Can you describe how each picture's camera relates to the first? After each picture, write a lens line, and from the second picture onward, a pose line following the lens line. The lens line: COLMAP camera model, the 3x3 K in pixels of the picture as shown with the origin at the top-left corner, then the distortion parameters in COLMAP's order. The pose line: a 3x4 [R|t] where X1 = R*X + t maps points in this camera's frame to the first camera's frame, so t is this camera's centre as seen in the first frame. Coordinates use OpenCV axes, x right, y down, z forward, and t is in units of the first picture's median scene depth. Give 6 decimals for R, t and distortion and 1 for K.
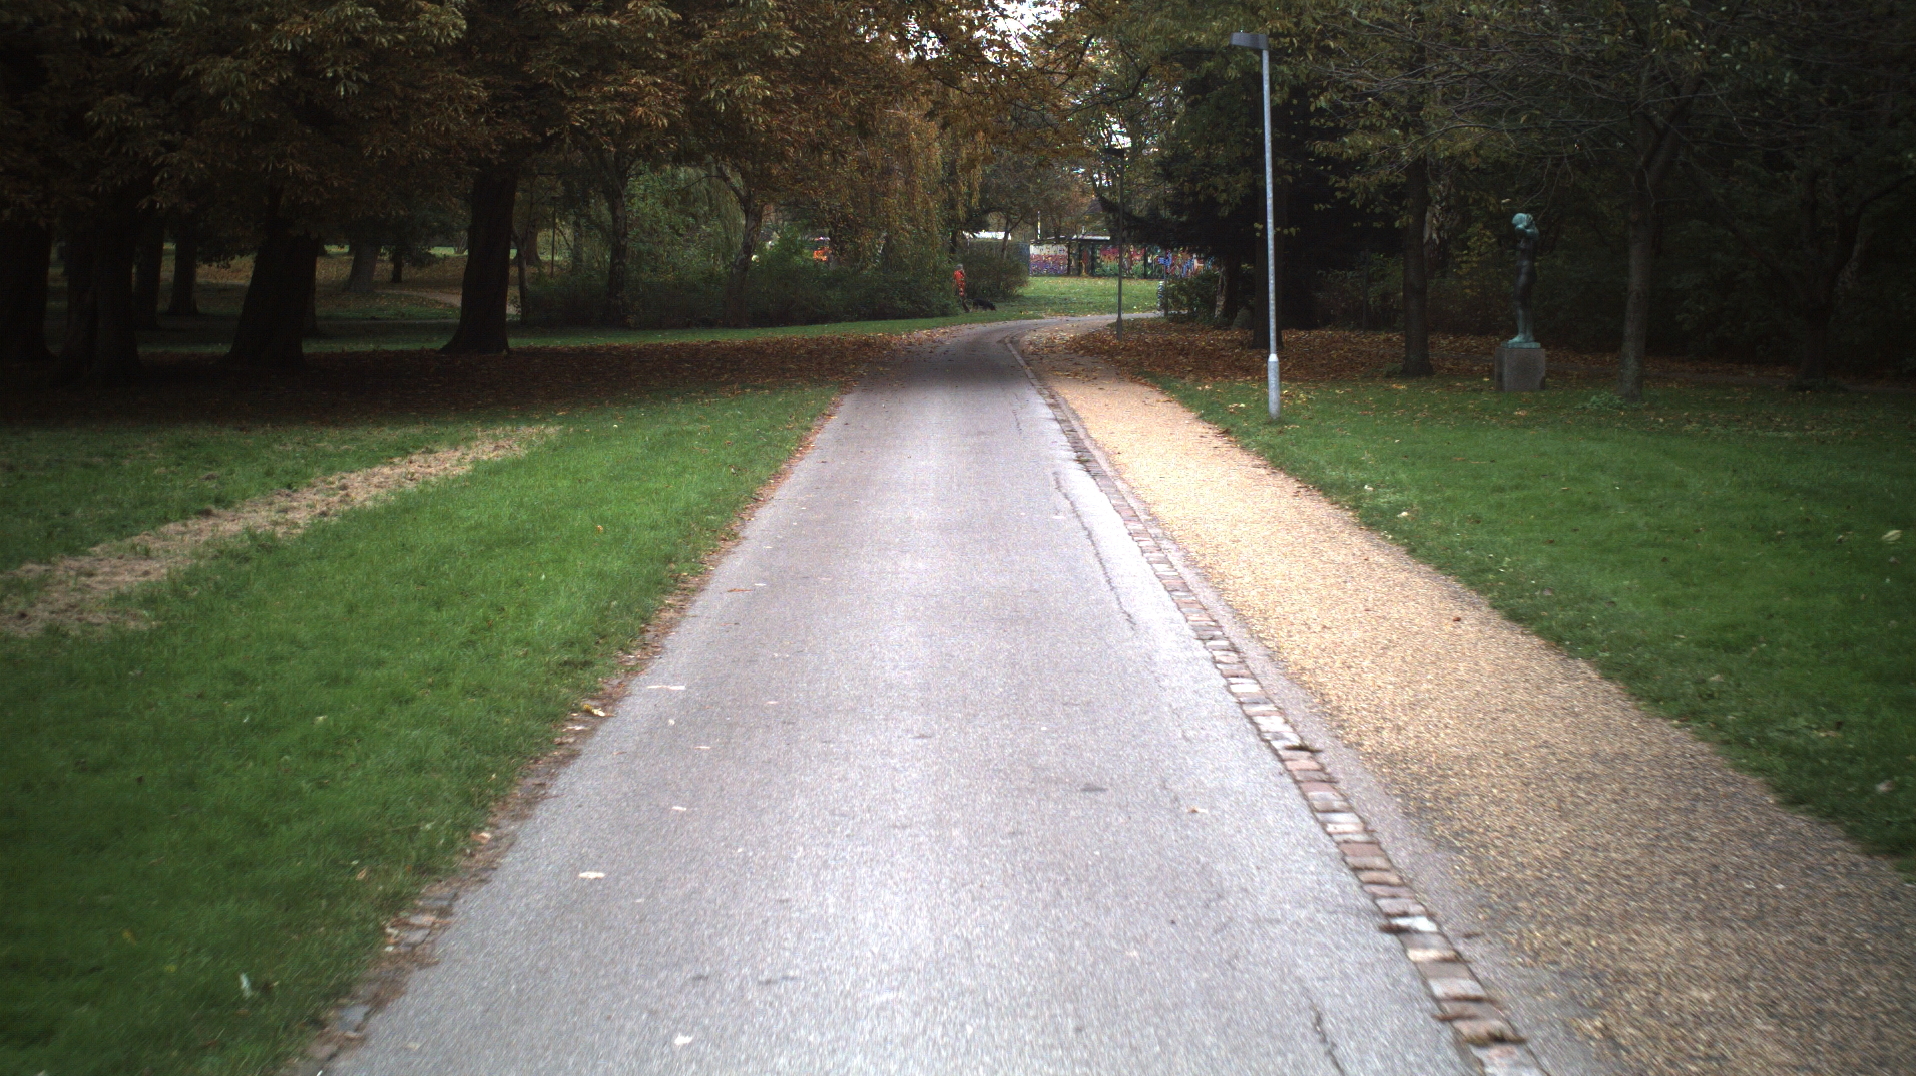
lens RADIAL K [[3267.8, 0, 958.0], [0, 3267.8, 538.0], [0, 0, 1]] dist [-0.265468, 0.003211]
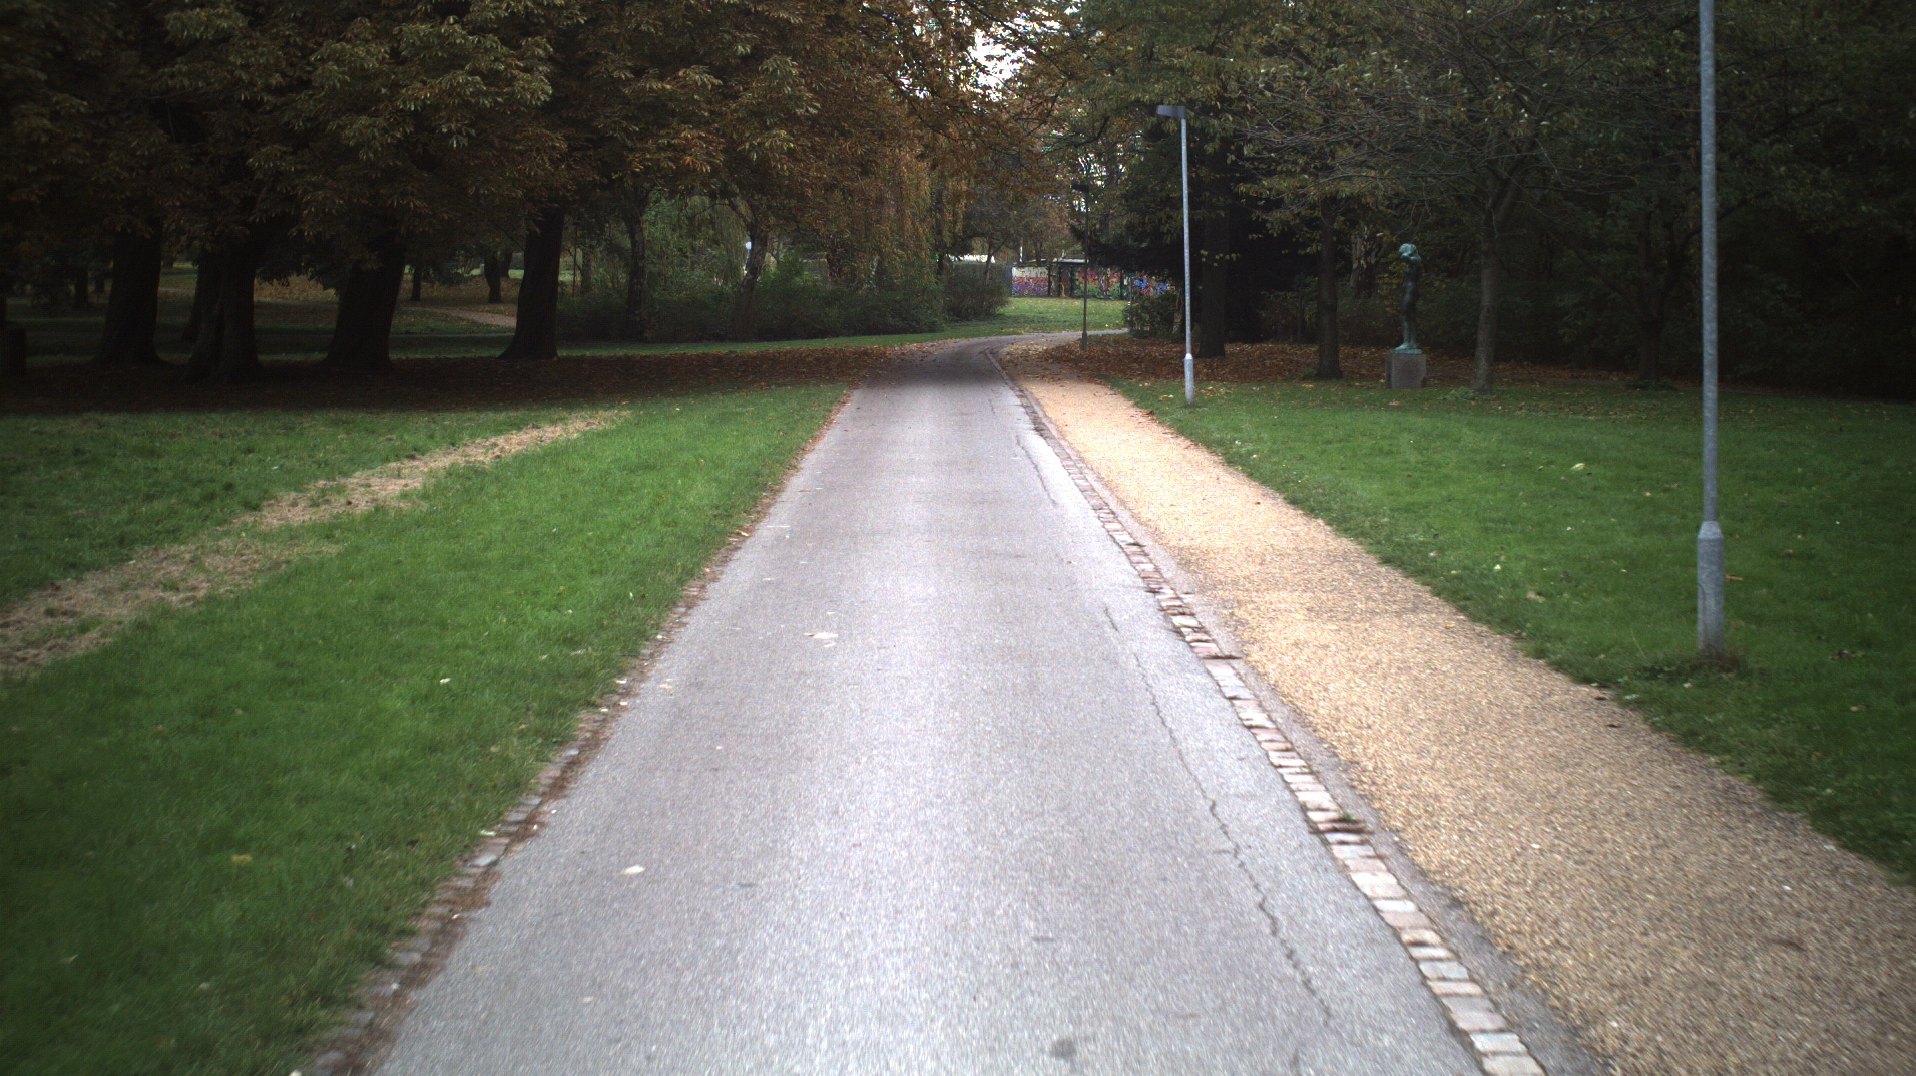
lens RADIAL K [[3267.8, 0, 958.0], [0, 3267.8, 538.0], [0, 0, 1]] dist [-0.265468, 0.003211]
pose [[0.999983, 0.003271, 0.004734, -0.000573], [-0.003239, 0.999972, -0.006691, 0.013939], [-0.004755, 0.006676, 0.999966, -0.160016]]
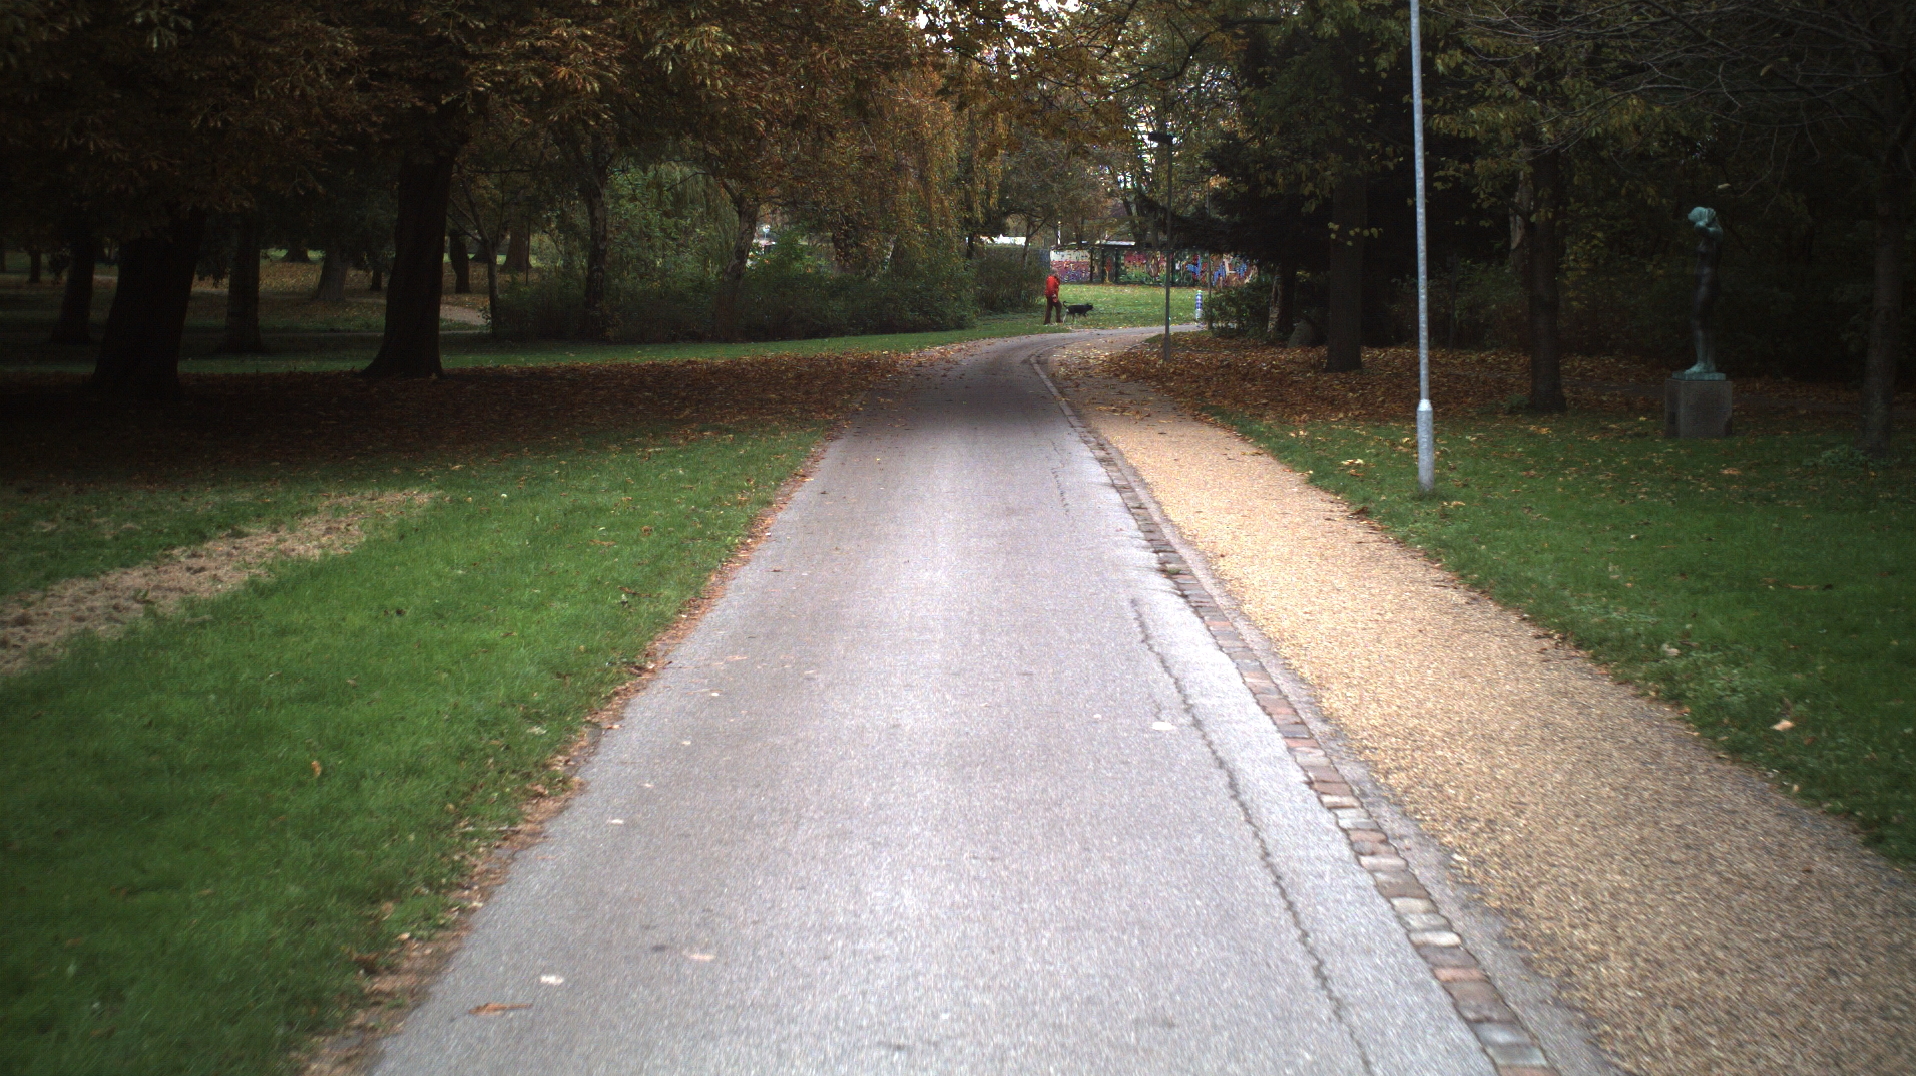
lens RADIAL K [[3267.8, 0, 958.0], [0, 3267.8, 538.0], [0, 0, 1]] dist [-0.265468, 0.003211]
pose [[0.999988, 0.000605, -0.004835, -0.000569], [-0.000615, 0.999998, -0.002066, -0.013486], [0.004834, 0.002069, 0.999986, 0.159980]]
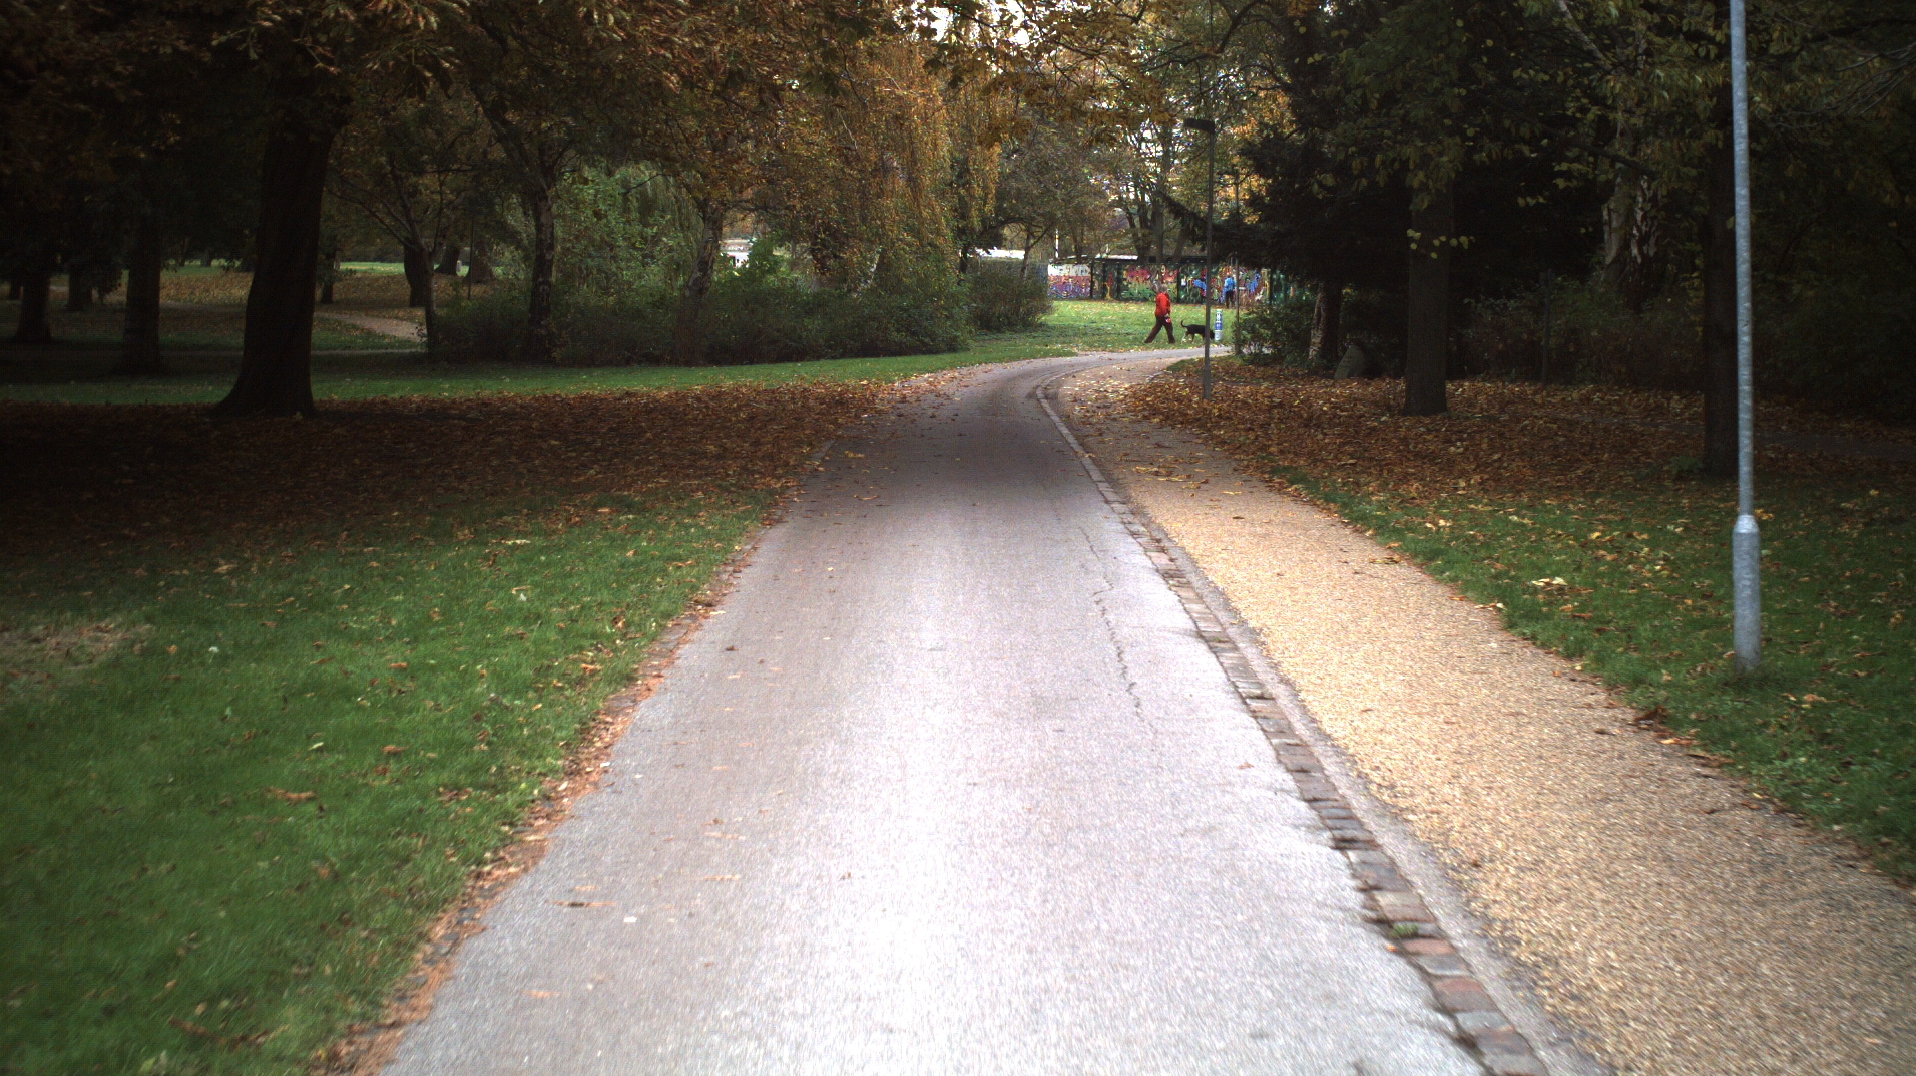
lens RADIAL K [[3267.8, 0, 958.0], [0, 3267.8, 538.0], [0, 0, 1]] dist [-0.265468, 0.003211]
pose [[0.999980, 0.005925, -0.001991, -0.001469], [-0.005938, 0.999961, -0.006484, -0.027141], [0.001953, 0.006495, 0.999977, 0.319965]]
